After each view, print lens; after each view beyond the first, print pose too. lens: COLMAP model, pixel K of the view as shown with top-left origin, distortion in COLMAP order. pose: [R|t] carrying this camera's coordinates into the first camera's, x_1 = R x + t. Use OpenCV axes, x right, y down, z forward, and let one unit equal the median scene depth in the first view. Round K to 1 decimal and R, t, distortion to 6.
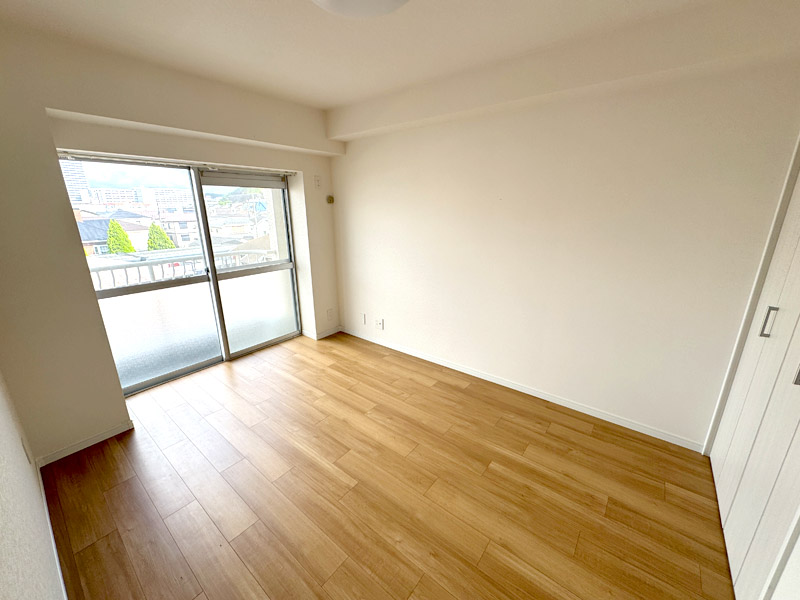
lens RADIAL K [[321.1, 0, 399.8], [0, 321.1, 299.8], [0, 0, 1]] dist [0.000474, -0.000260]
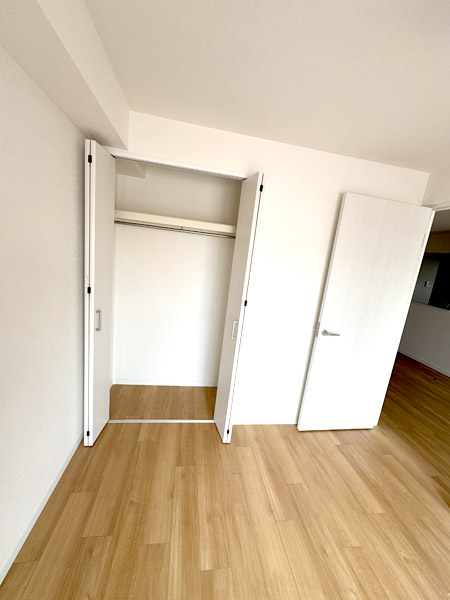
lens RADIAL K [[240.8, 0, 225.9], [0, 240.8, 300.3], [0, 0, 1]] dist [0.000474, -0.000260]
pose [[-0.732741, -0.211304, 0.646870, -0.006120], [0.075459, 0.919479, 0.385830, -0.378374], [-0.676311, 0.331526, -0.657795, 1.231289]]
